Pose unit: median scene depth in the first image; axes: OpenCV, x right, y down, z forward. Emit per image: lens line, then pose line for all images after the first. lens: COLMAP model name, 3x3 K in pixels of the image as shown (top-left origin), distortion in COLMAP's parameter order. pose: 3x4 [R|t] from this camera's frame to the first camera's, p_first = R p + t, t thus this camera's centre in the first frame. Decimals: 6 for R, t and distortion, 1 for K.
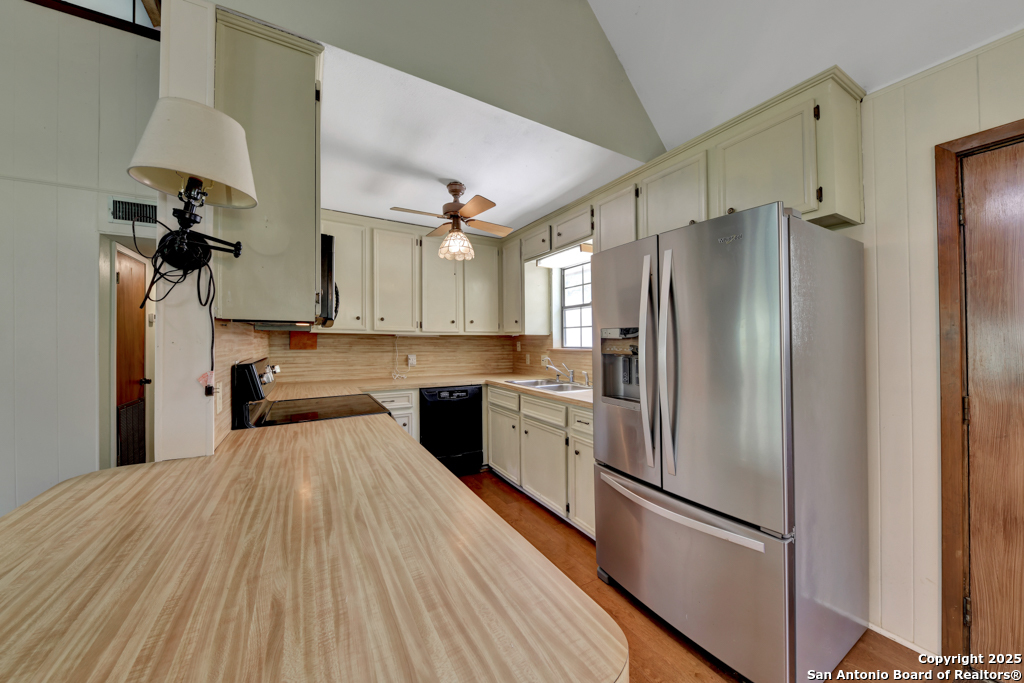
lens RADIAL K [[365.0, 0, 512.0], [0, 365.0, 341.5], [0, 0, 1]] dist [0.007756, -0.000043]
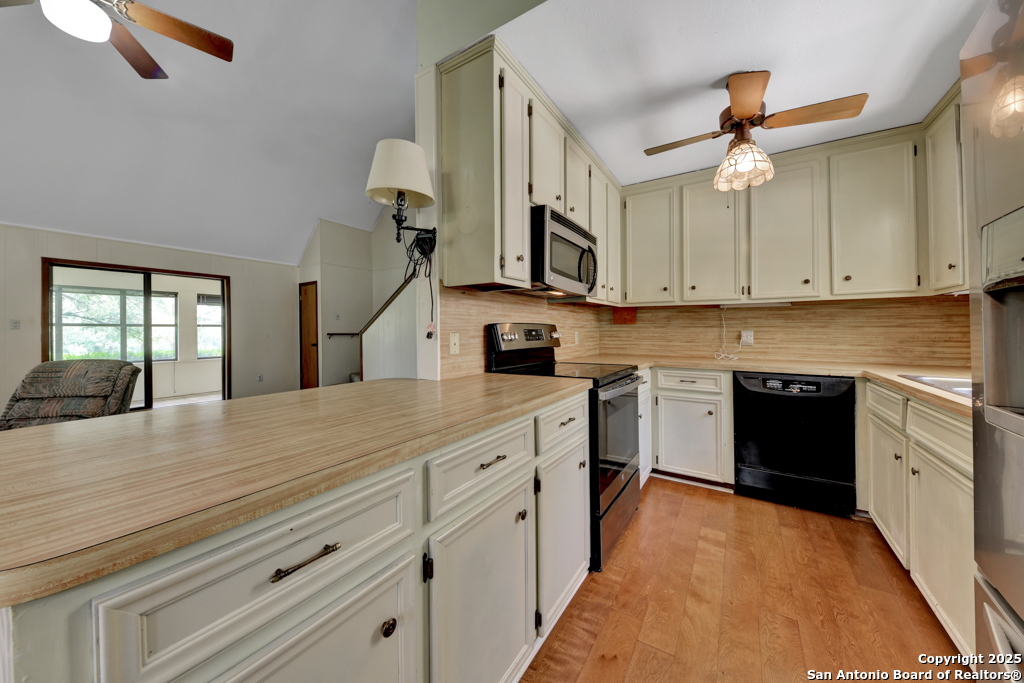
lens RADIAL K [[356.4, 0, 509.1], [0, 356.4, 334.3], [0, 0, 1]] dist [0.010653, -0.005955]
pose [[0.449038, 0.005240, -0.893497, 0.207277], [0.002436, 0.999972, 0.007089, 0.042921], [0.893509, -0.005360, 0.449012, 0.229329]]
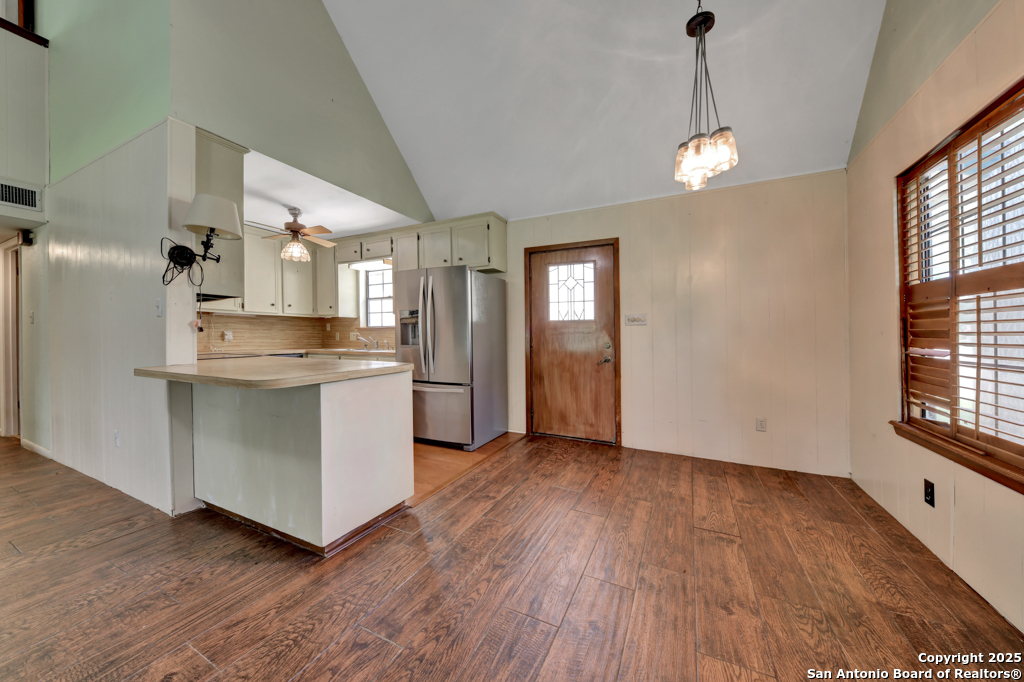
lens RADIAL K [[353.8, 0, 521.5], [0, 353.8, 335.8], [0, 0, 1]] dist [0.011225, 0.000006]
pose [[0.823336, -0.000248, 0.567554, -0.169711], [0.000057, 1.000000, 0.000354, 0.057370], [-0.567554, -0.000259, 0.823336, -0.531779]]
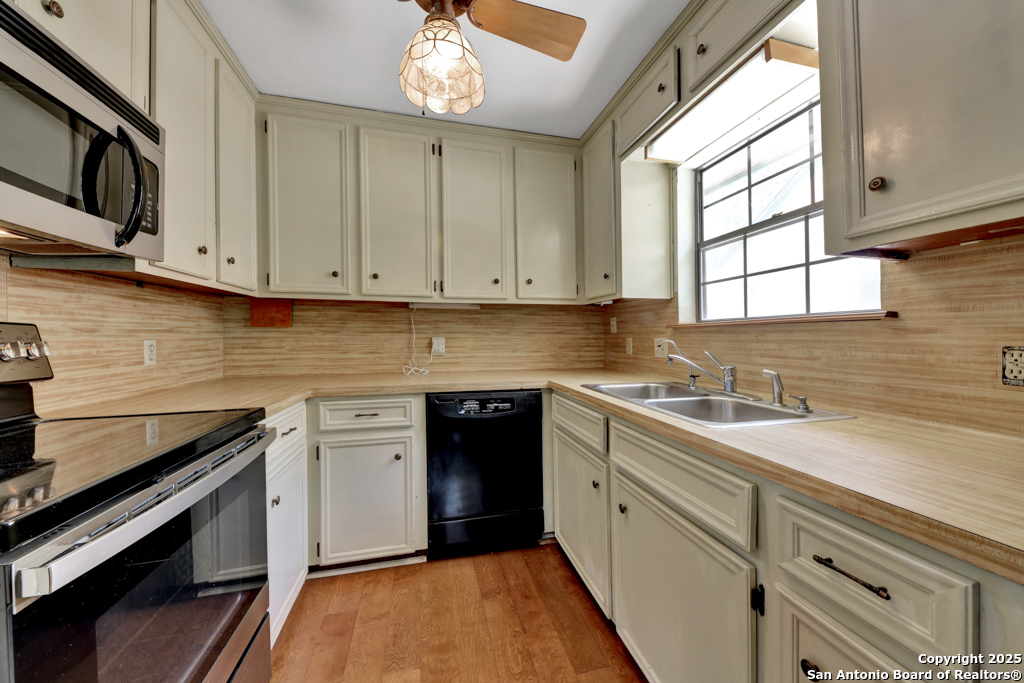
lens RADIAL K [[356.4, 0, 509.1], [0, 356.4, 334.3], [0, 0, 1]] dist [0.010653, -0.005955]
pose [[0.957782, -0.005609, -0.287441, 0.029182], [0.004317, 0.999978, -0.005128, 0.040023], [0.287463, 0.003670, 0.957785, 0.497251]]
